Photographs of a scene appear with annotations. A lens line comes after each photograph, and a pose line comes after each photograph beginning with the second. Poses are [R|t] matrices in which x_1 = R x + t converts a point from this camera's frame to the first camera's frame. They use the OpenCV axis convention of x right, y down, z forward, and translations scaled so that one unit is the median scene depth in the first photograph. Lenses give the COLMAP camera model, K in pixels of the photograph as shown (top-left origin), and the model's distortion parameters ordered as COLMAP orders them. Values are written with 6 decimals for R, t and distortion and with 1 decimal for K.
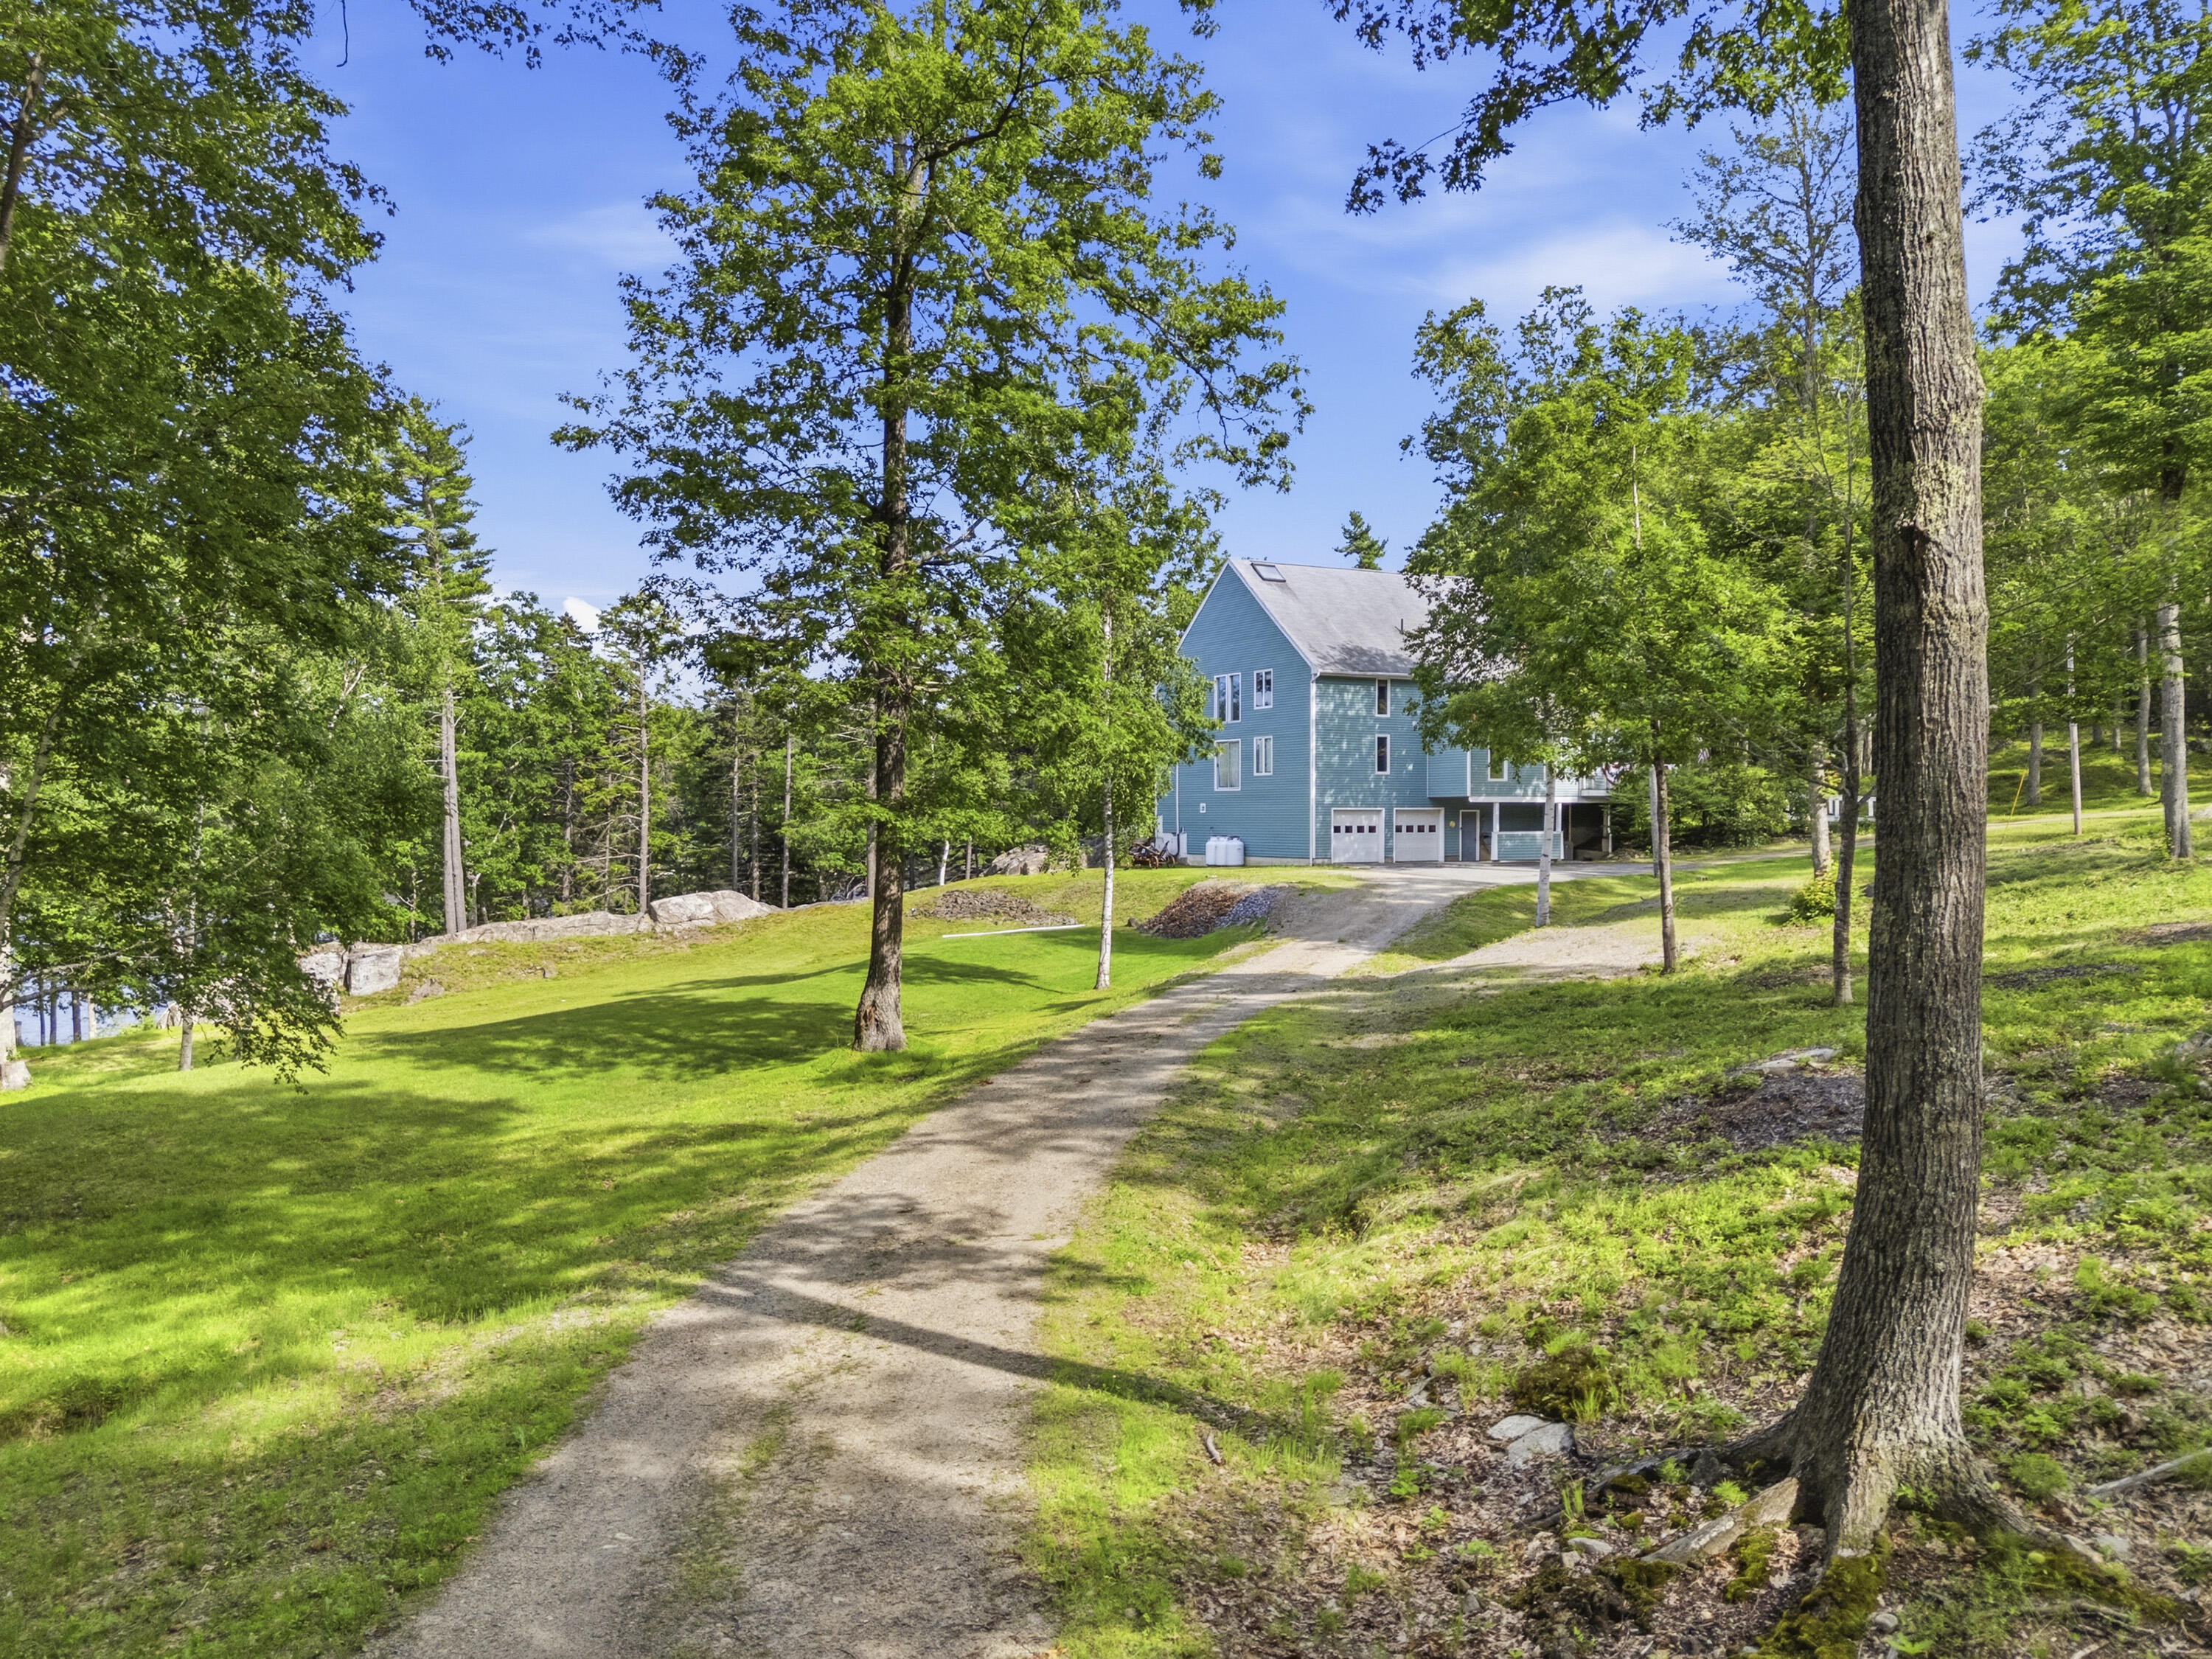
lens RADIAL K [[1656.4, 0, 1104.7], [0, 1656.4, 827.3], [0, 0, 1]] dist [0.061237, -0.000439]
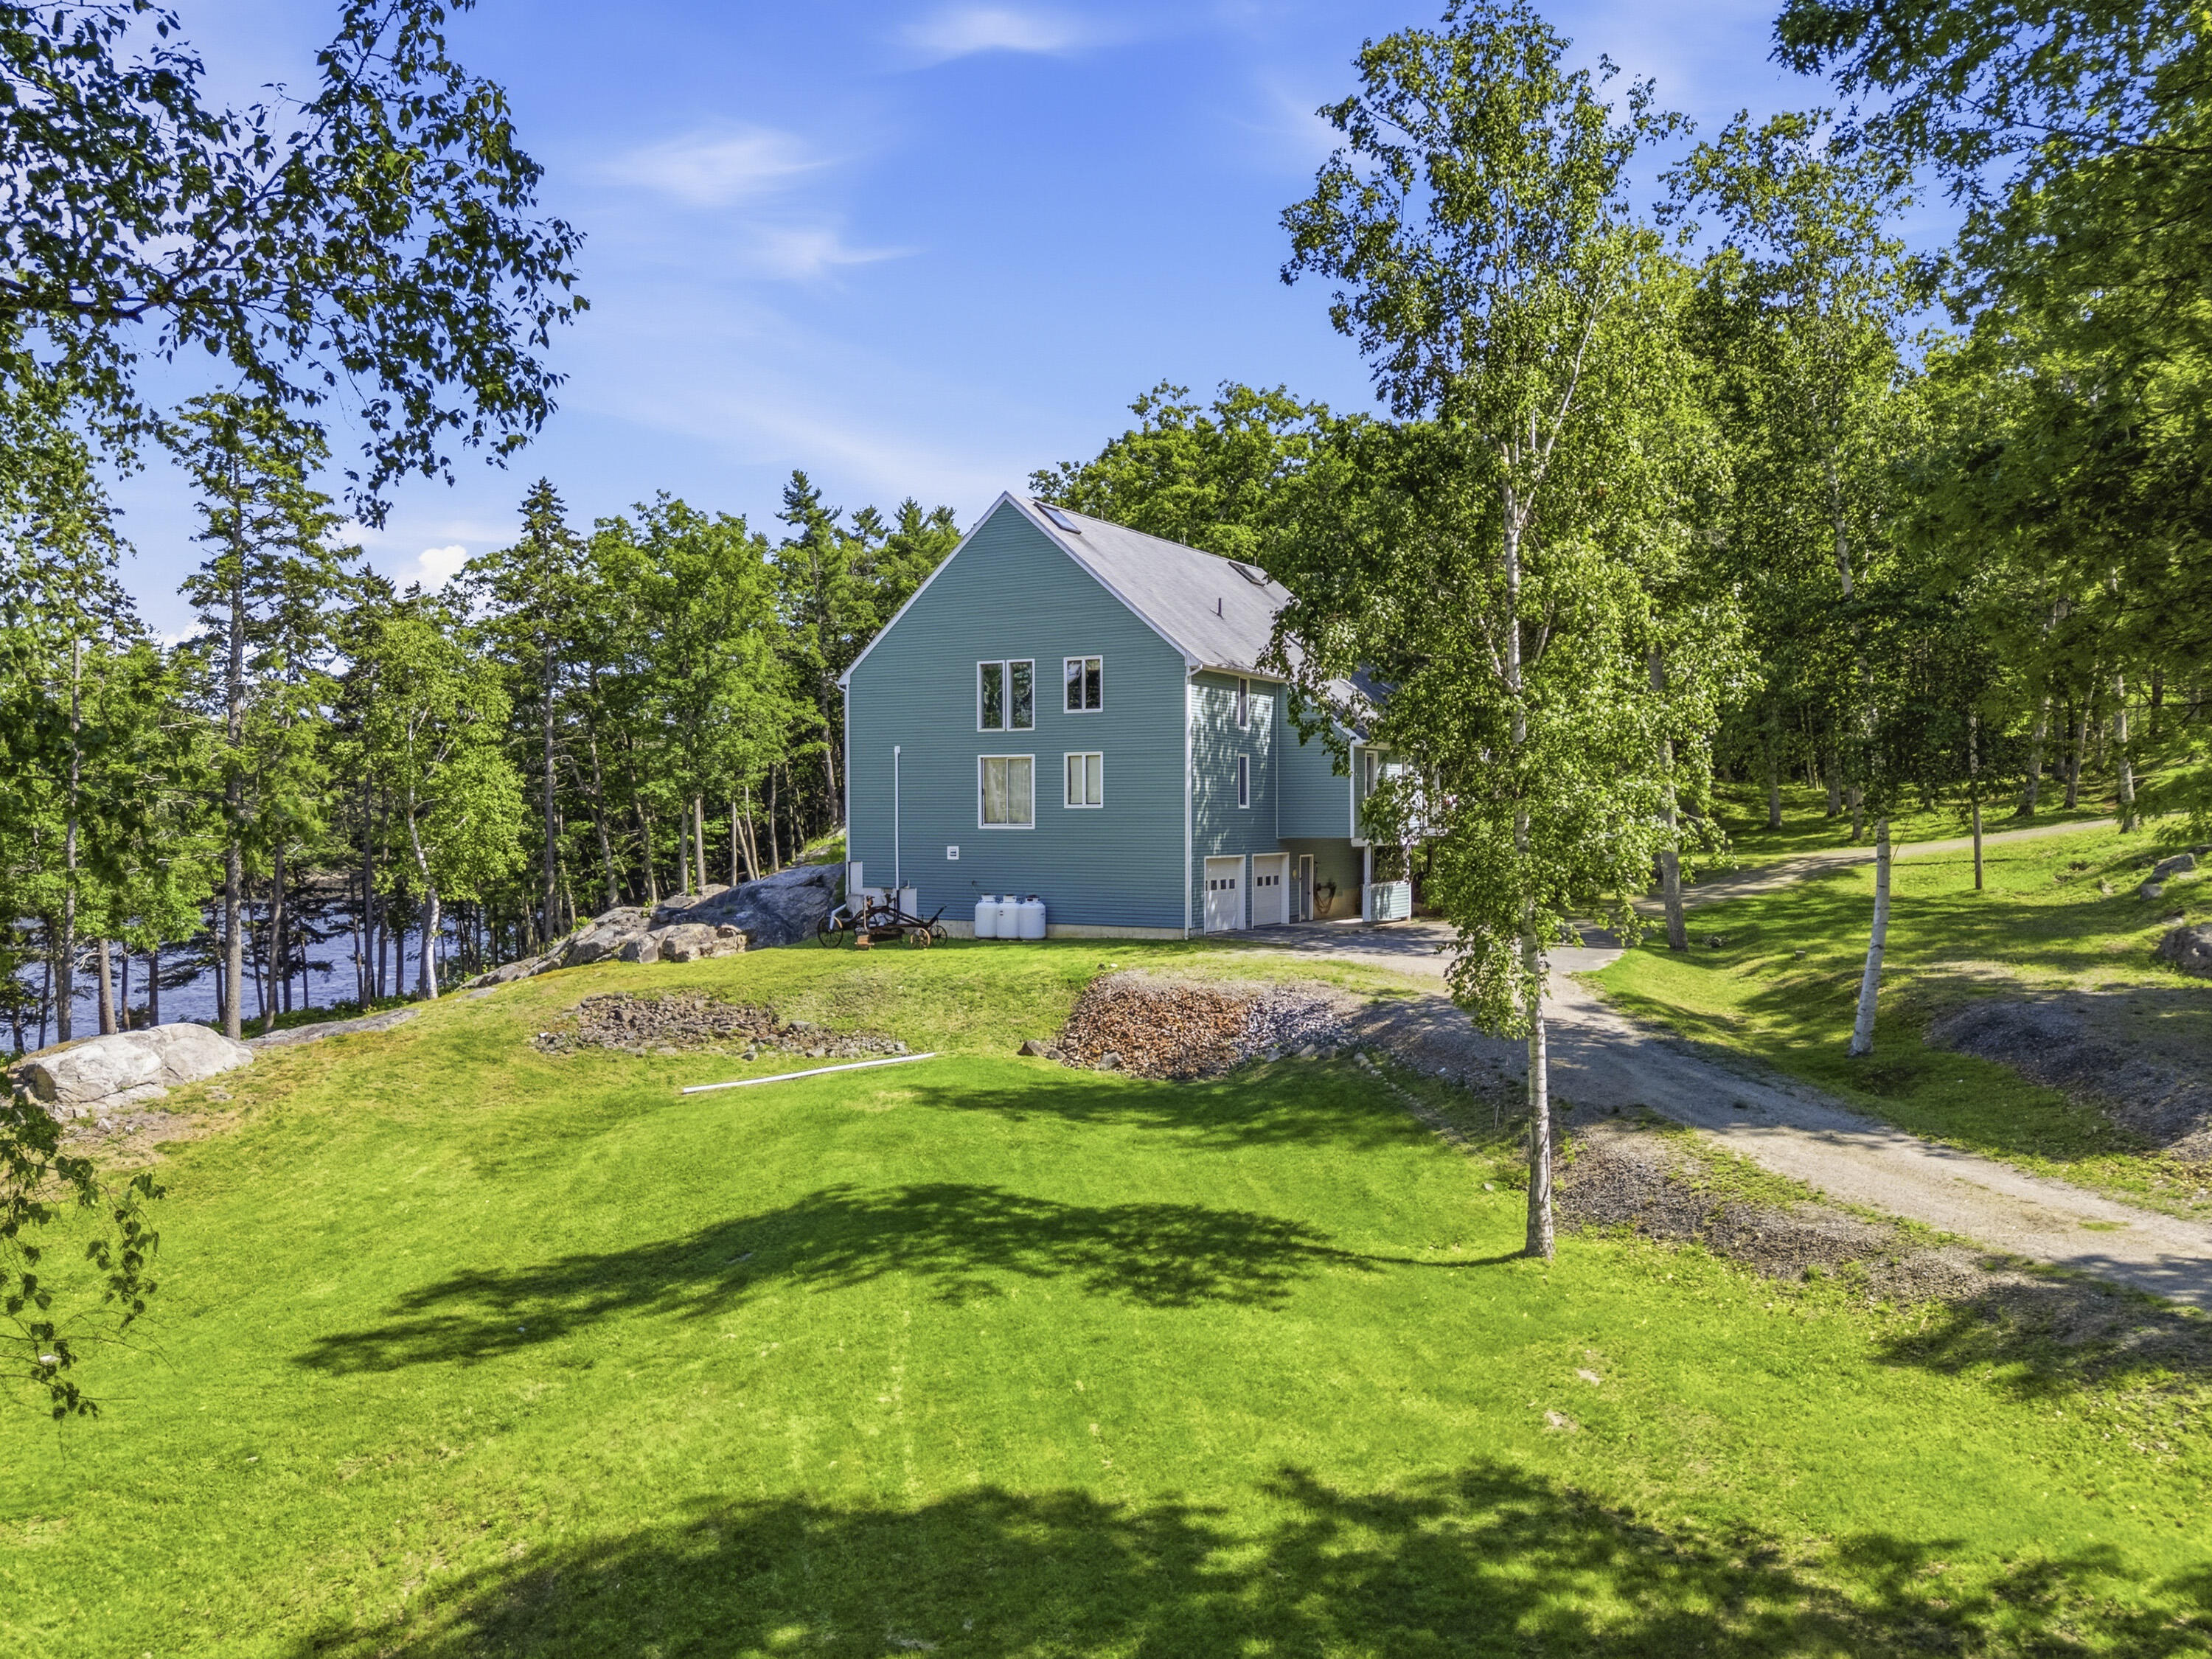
lens RADIAL K [[1656.4, 0, 1109.2], [0, 1656.4, 836.1], [0, 0, 1]] dist [0.061237, -0.000439]
pose [[0.869693, -0.007251, 0.493540, -0.238800], [0.005784, 0.999973, 0.004499, -0.022899], [-0.493559, -0.001058, 0.869712, 0.392073]]
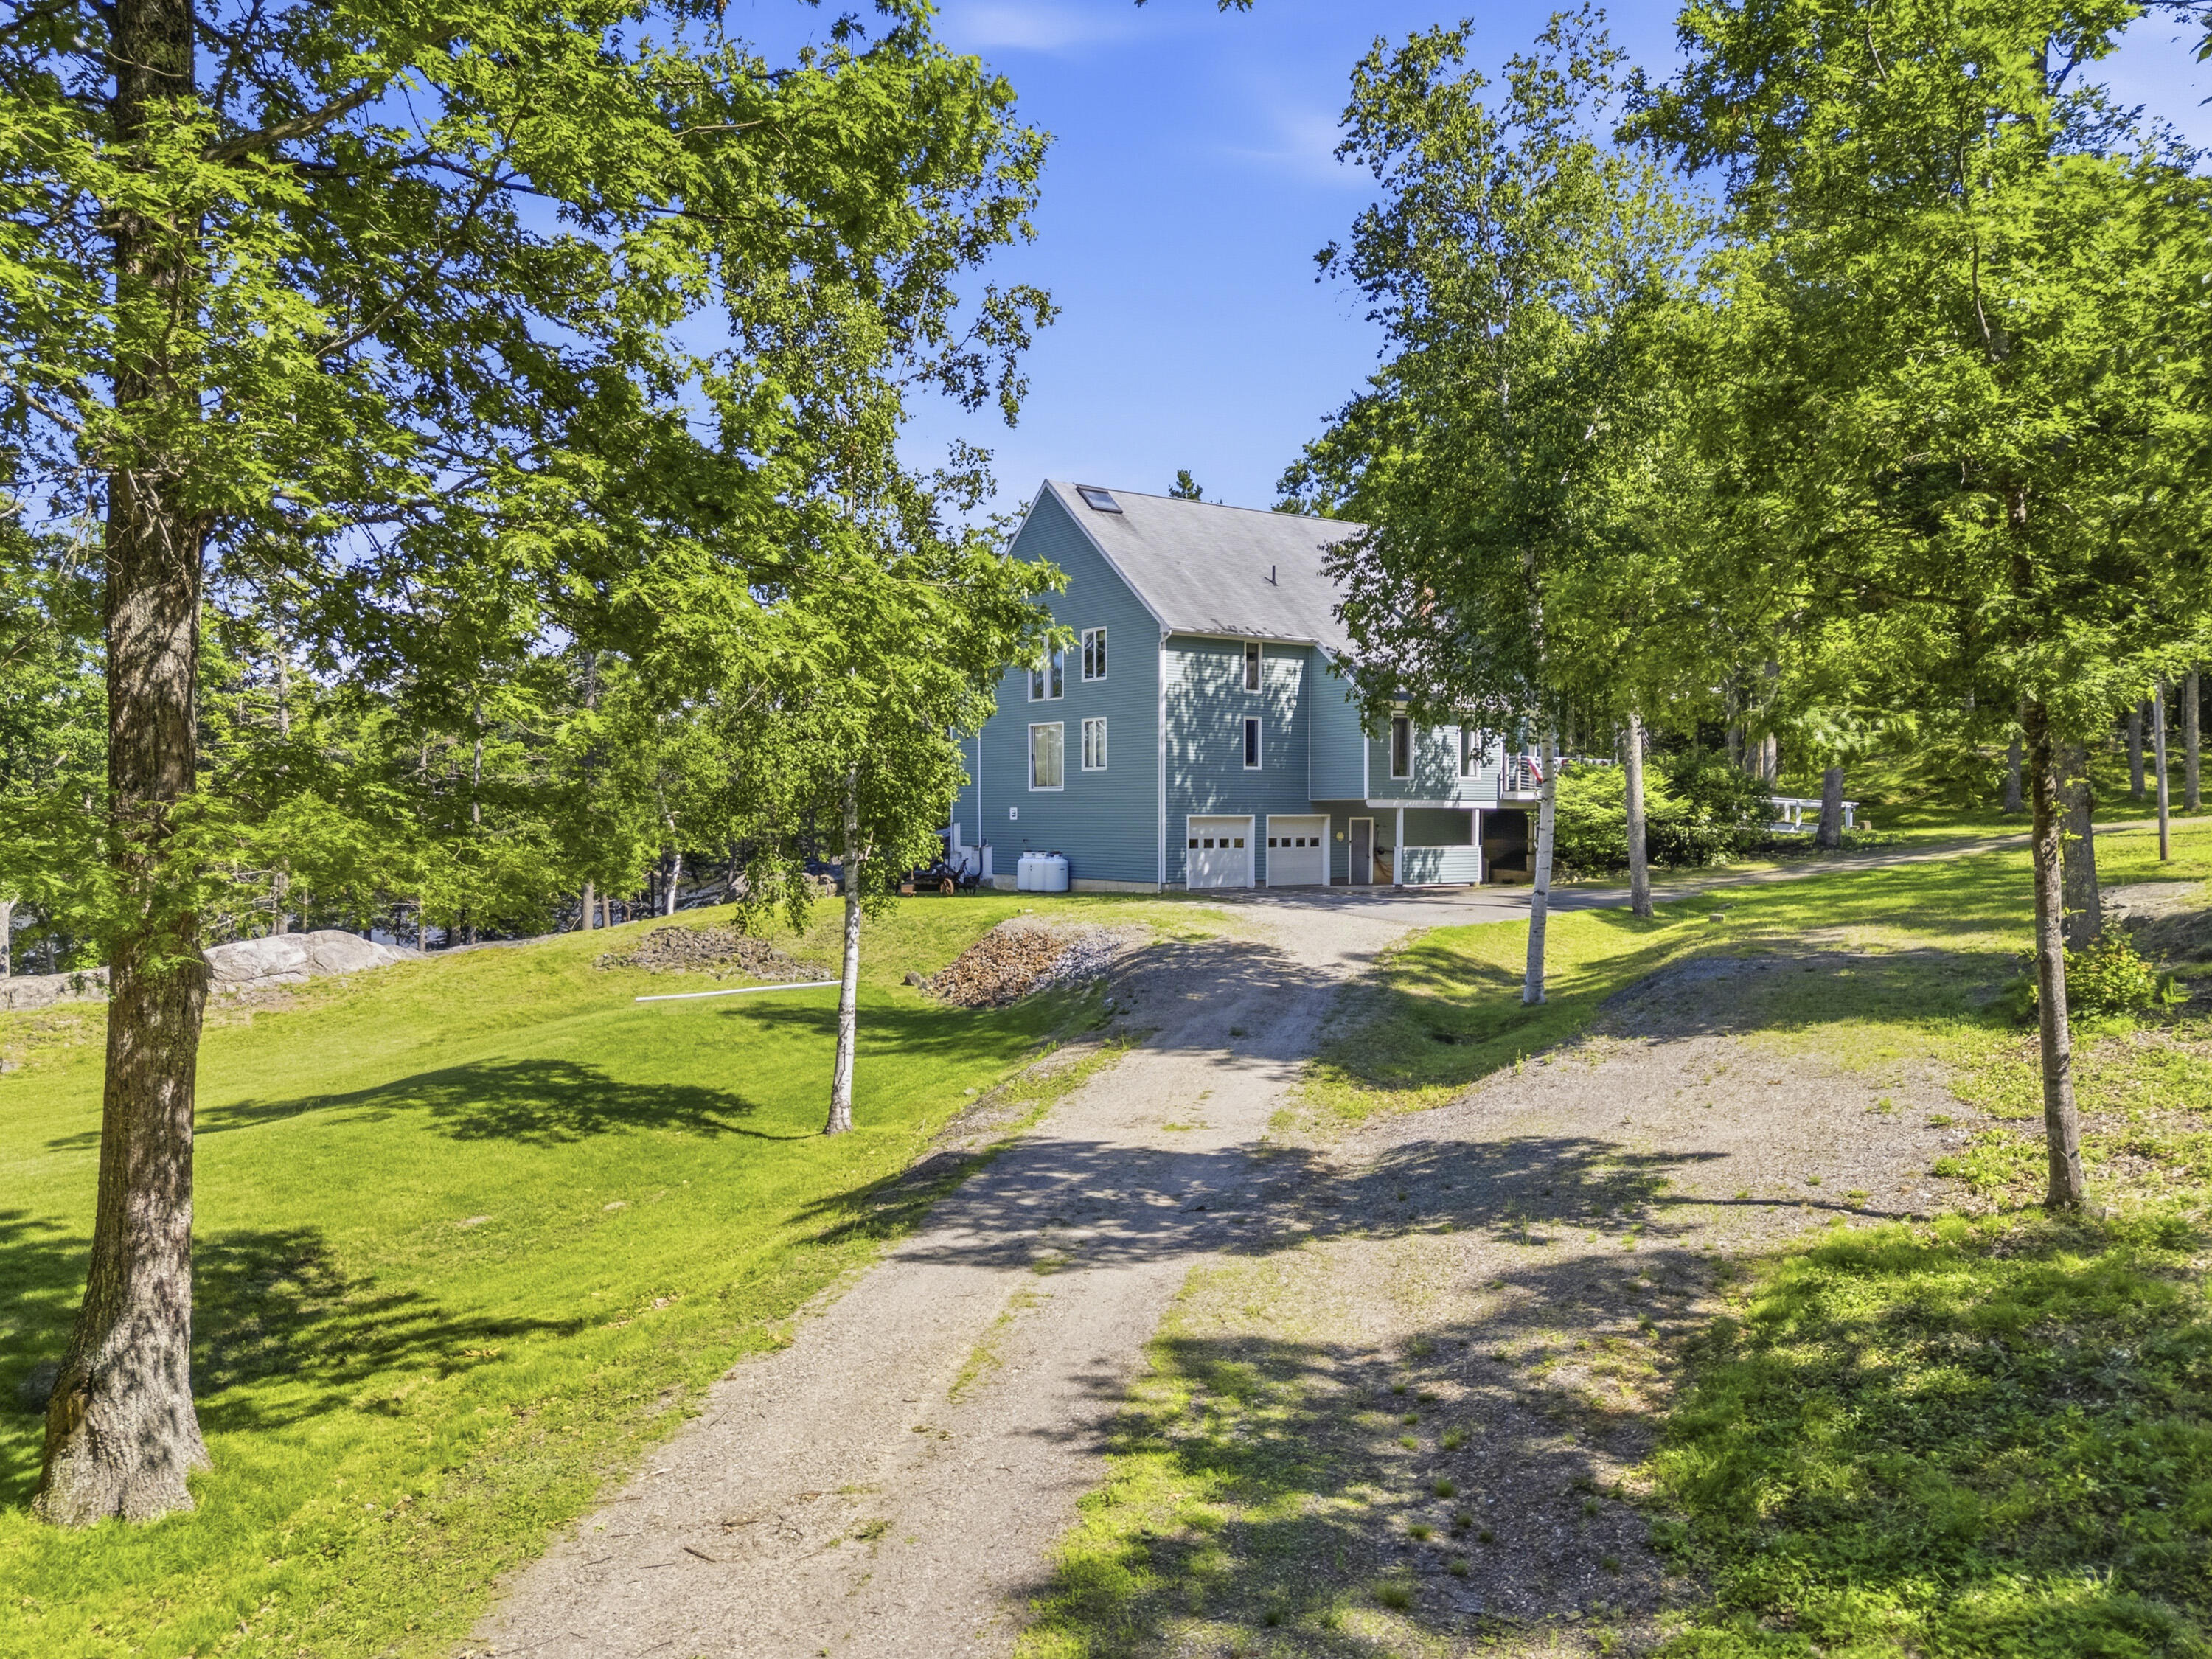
lens RADIAL K [[1656.4, 0, 1109.3], [0, 1656.4, 832.6], [0, 0, 1]] dist [0.061237, -0.000439]
pose [[0.992909, -0.000449, 0.118874, 0.014046], [0.000039, 0.999994, 0.003446, -0.006002], [-0.118875, -0.003417, 0.992903, 0.261139]]
